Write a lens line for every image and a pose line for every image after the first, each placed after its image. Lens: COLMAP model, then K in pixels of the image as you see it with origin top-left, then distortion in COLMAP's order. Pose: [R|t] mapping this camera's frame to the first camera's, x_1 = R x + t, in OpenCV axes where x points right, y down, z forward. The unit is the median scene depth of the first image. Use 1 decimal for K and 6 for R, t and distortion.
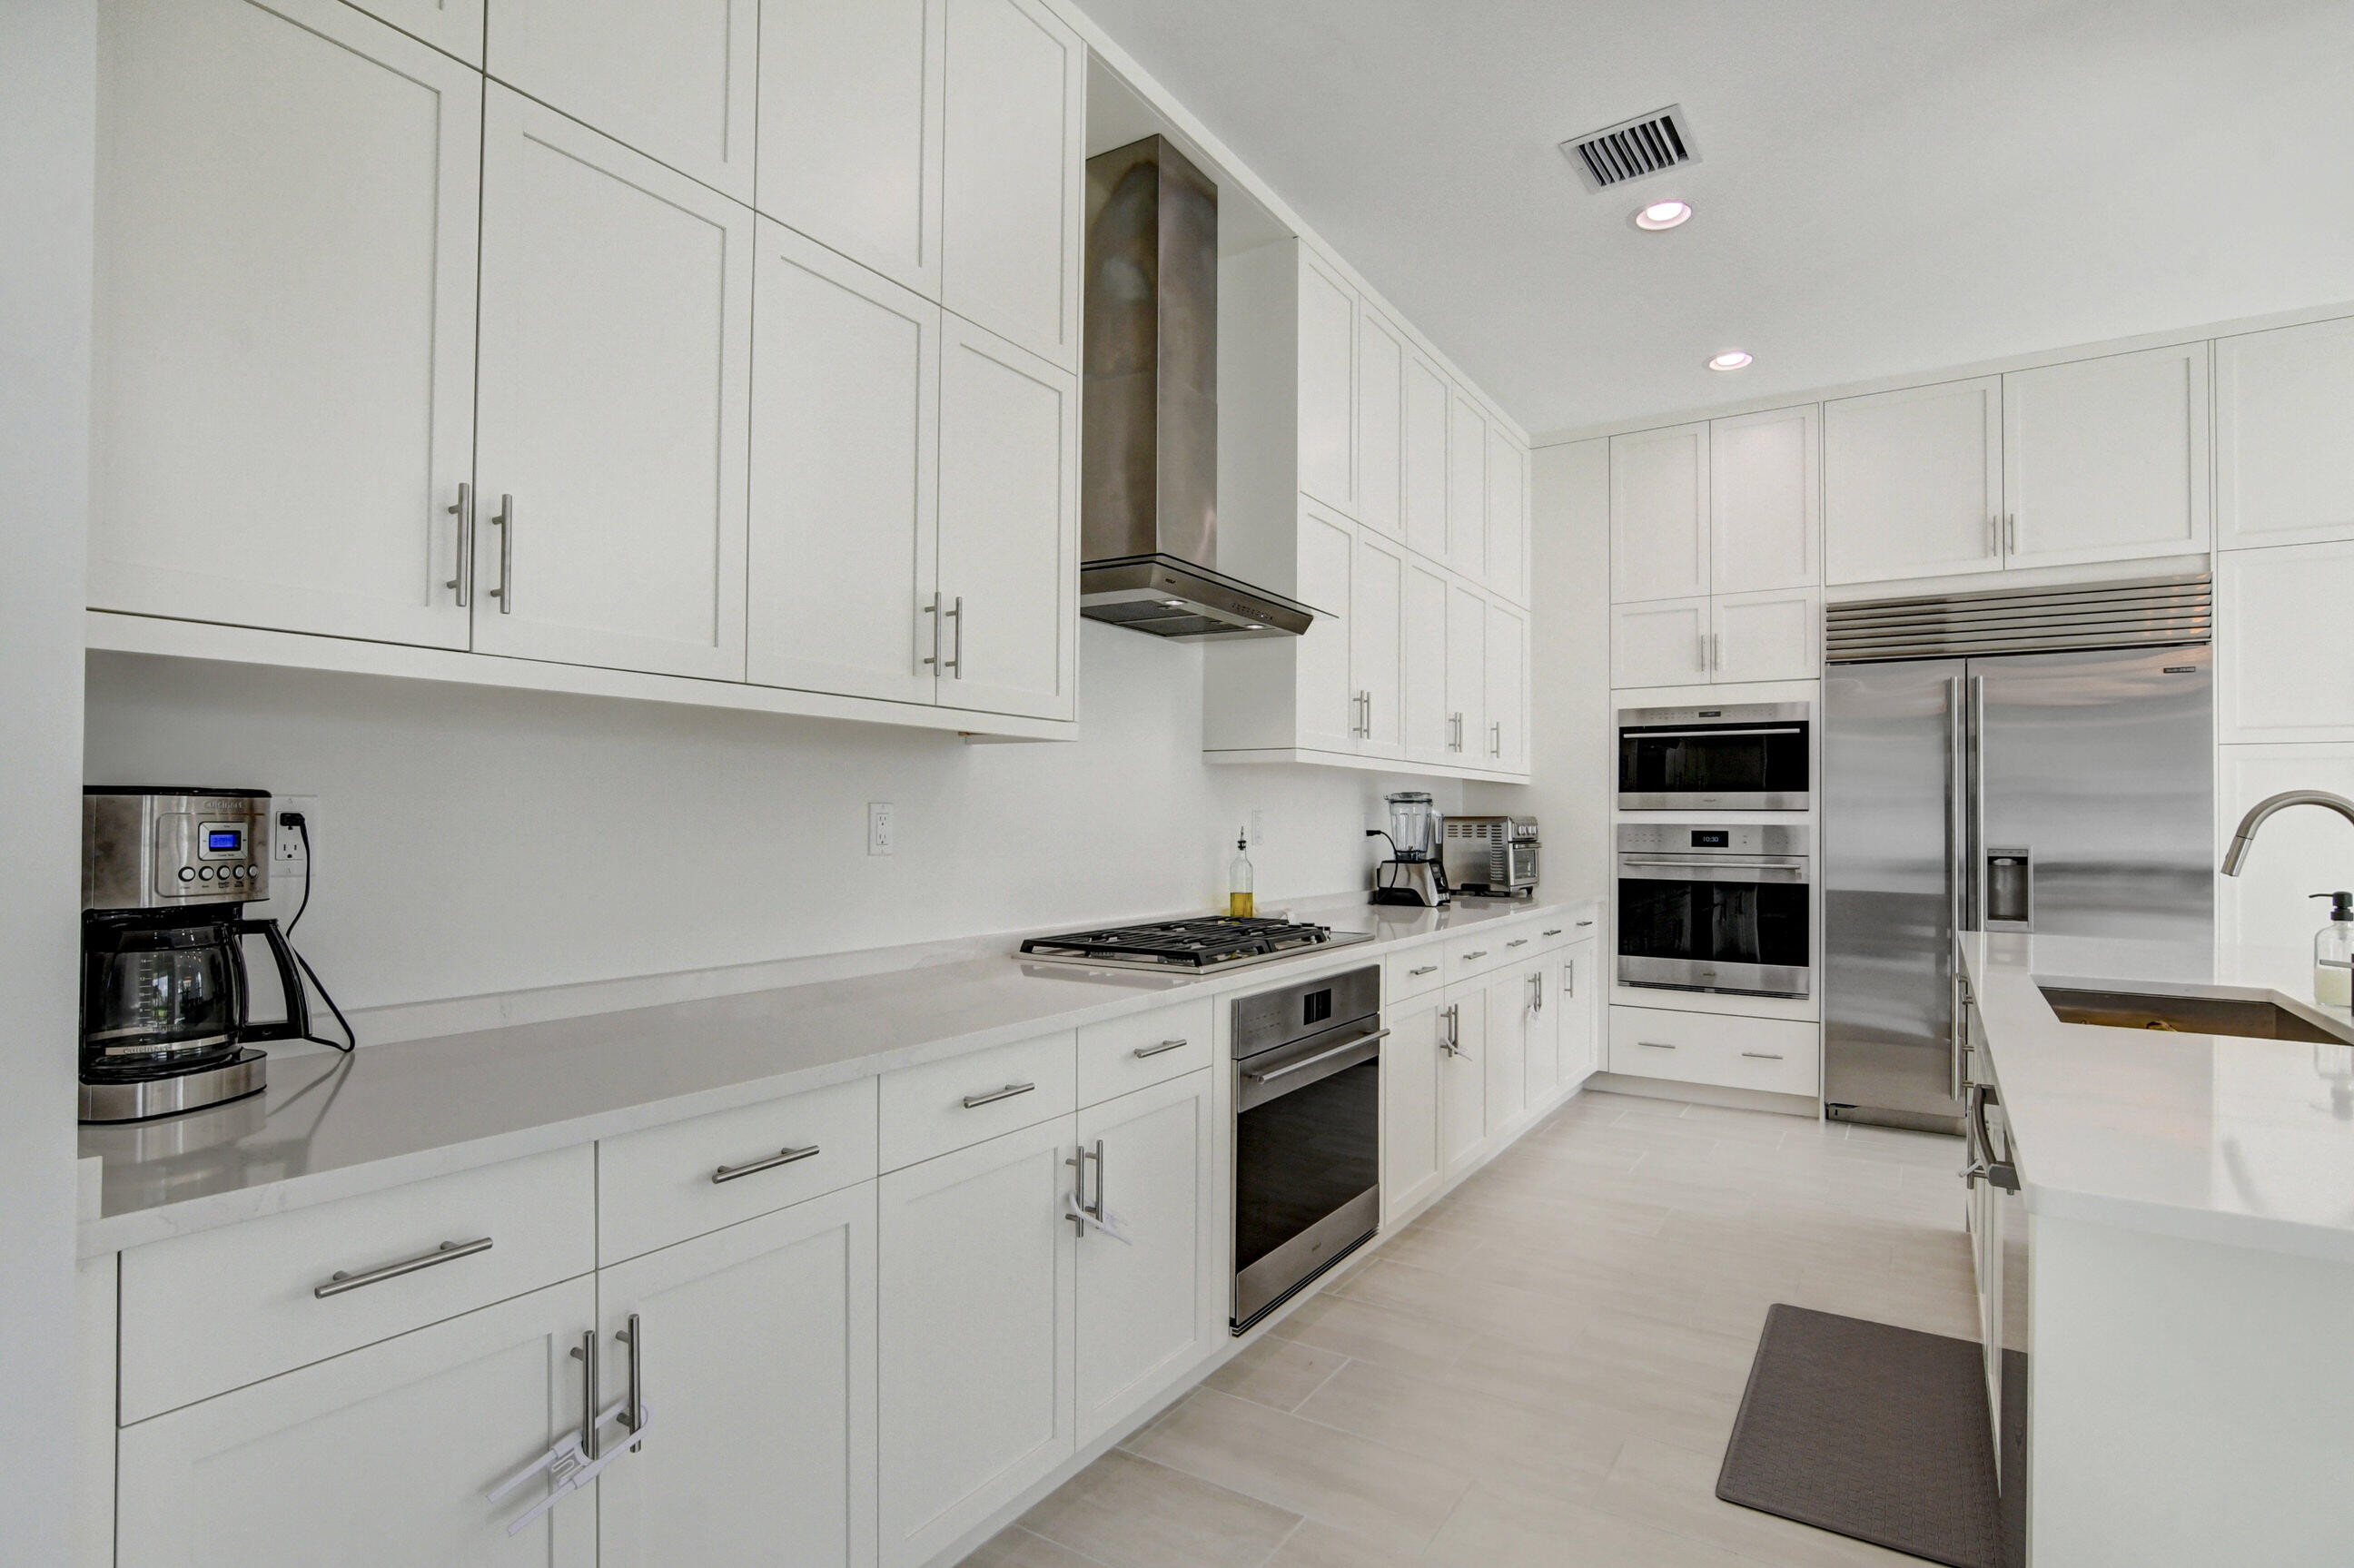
lens RADIAL K [[1177.1, 0, 1166.2], [0, 1177.1, 798.8], [0, 0, 1]] dist [-0.027436, 0.011412]
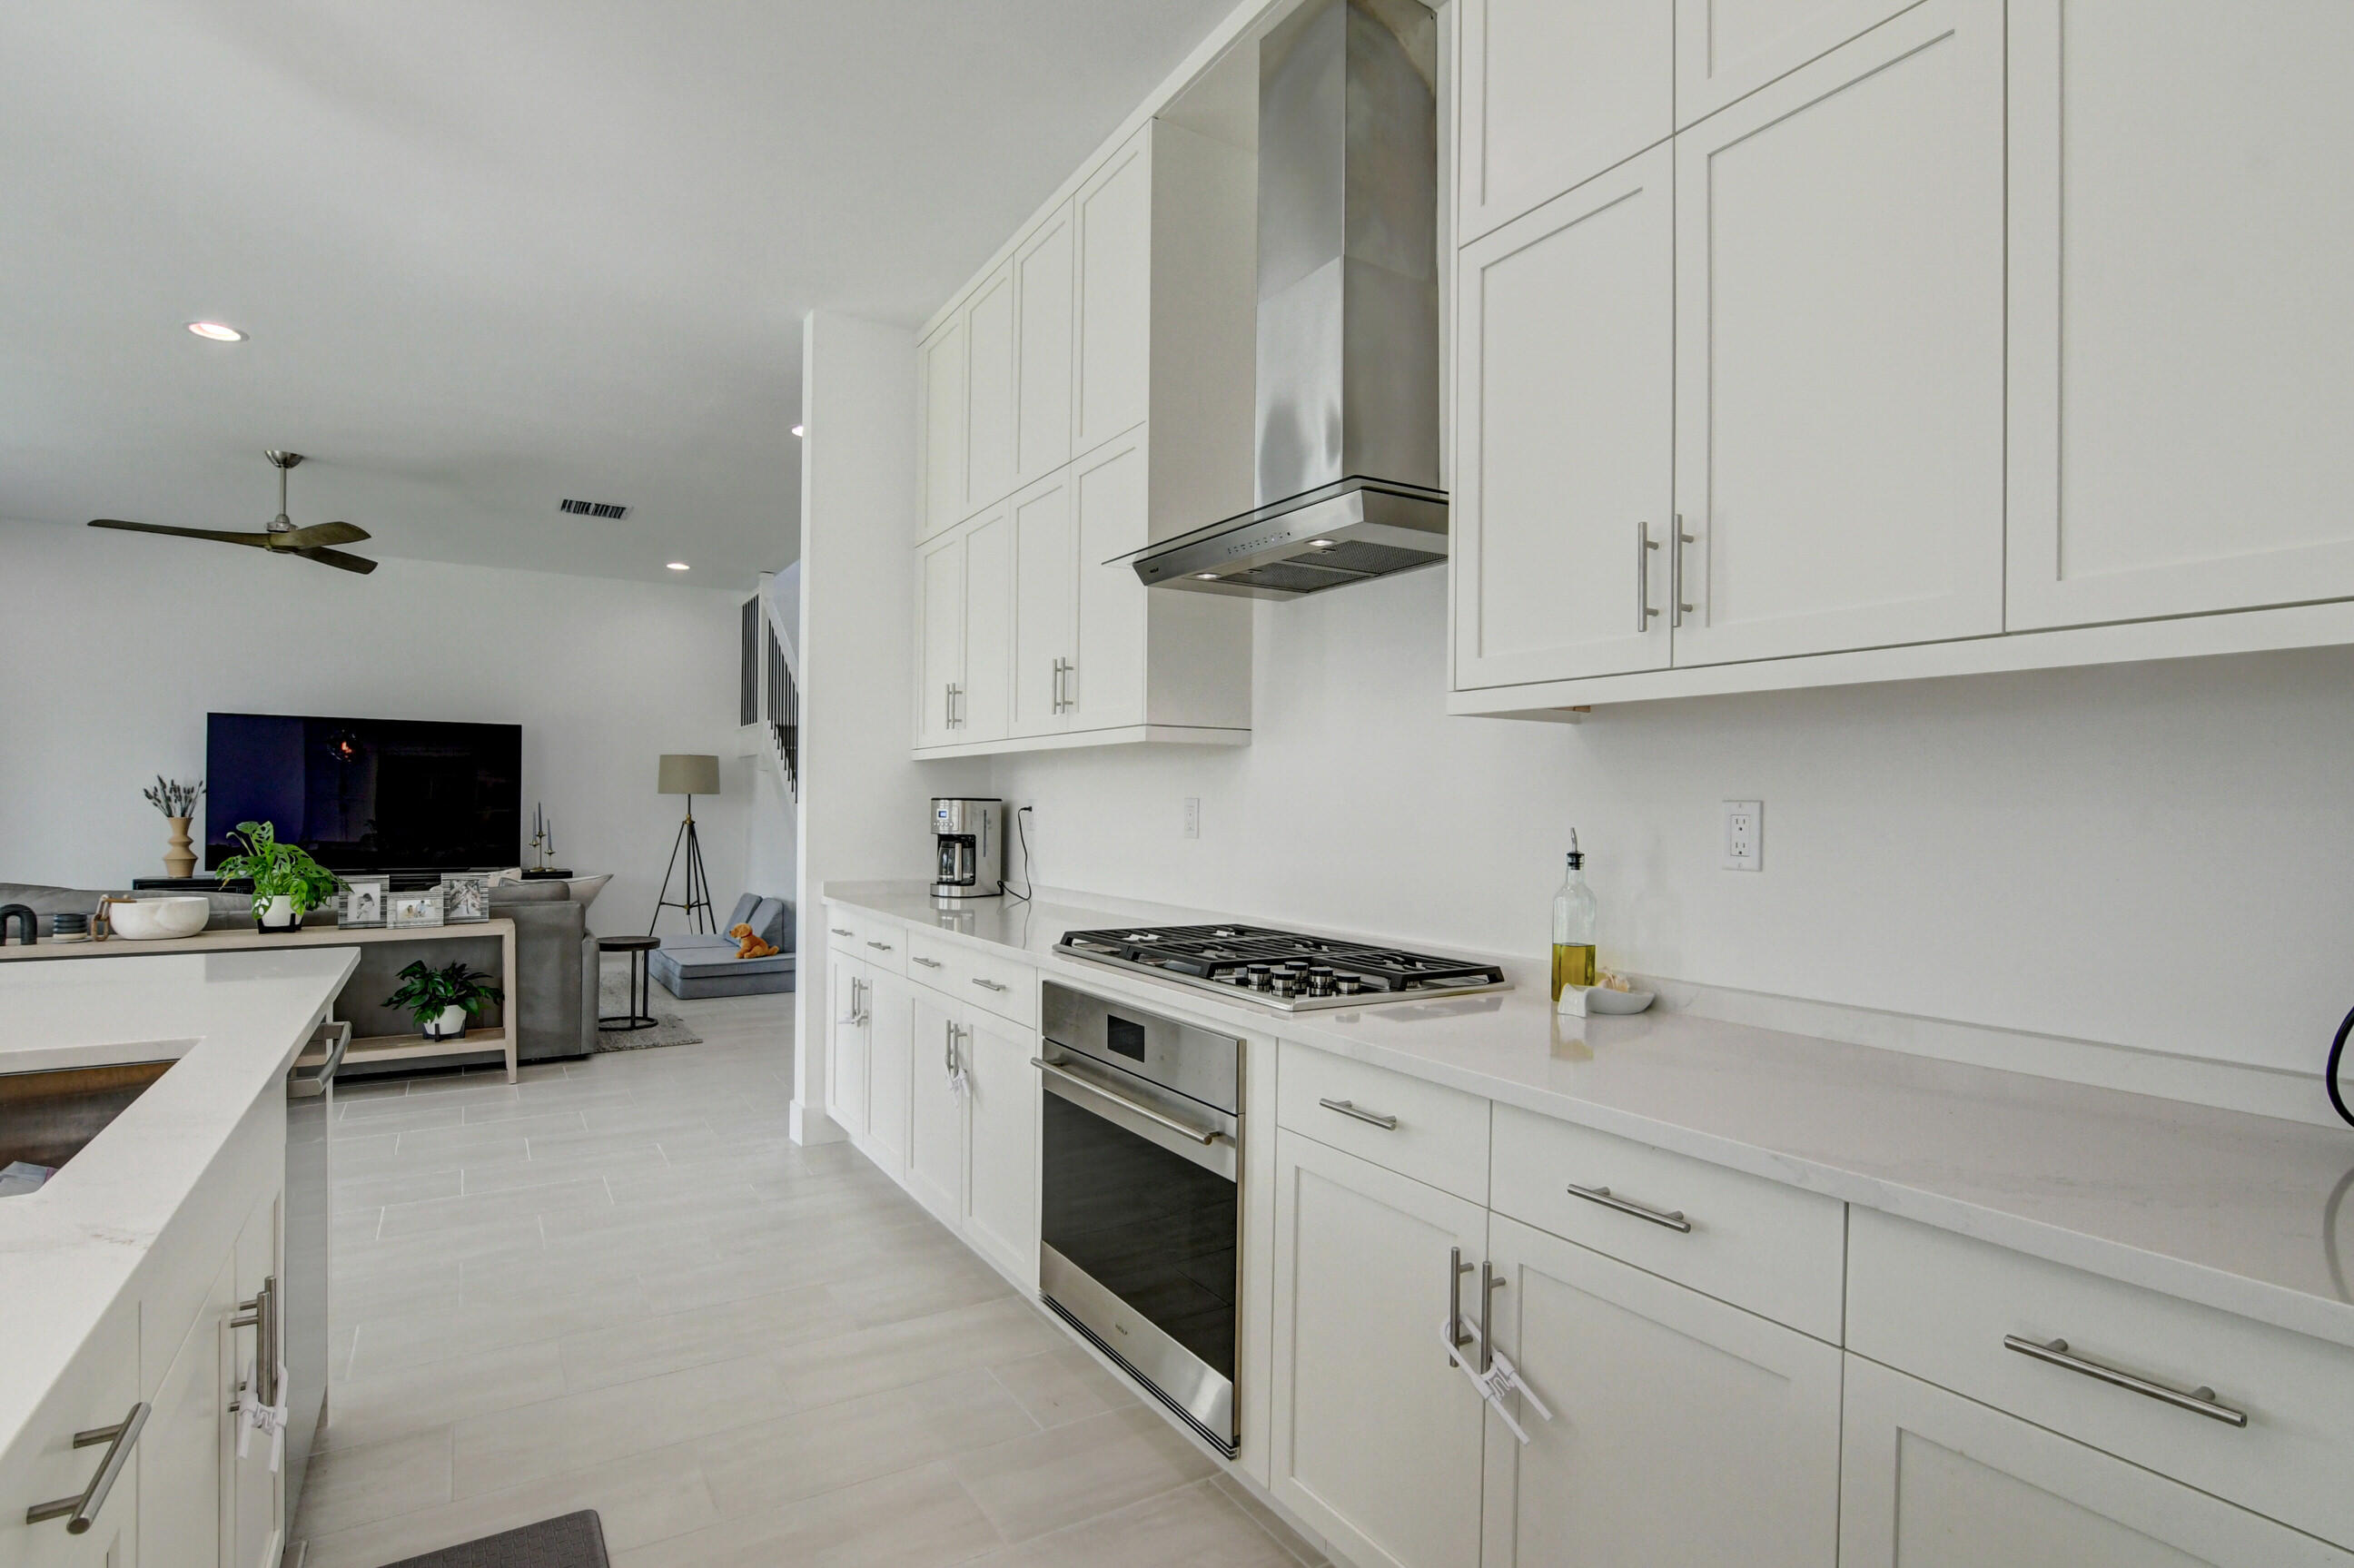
lens RADIAL K [[1177.1, 0, 1166.2], [0, 1177.1, 798.8], [0, 0, 1]] dist [-0.027436, 0.011412]
pose [[-0.431088, -0.012864, -0.902218, 0.849210], [0.001459, 0.999887, -0.014953, 0.022539], [0.902309, -0.007762, -0.431020, 1.368684]]
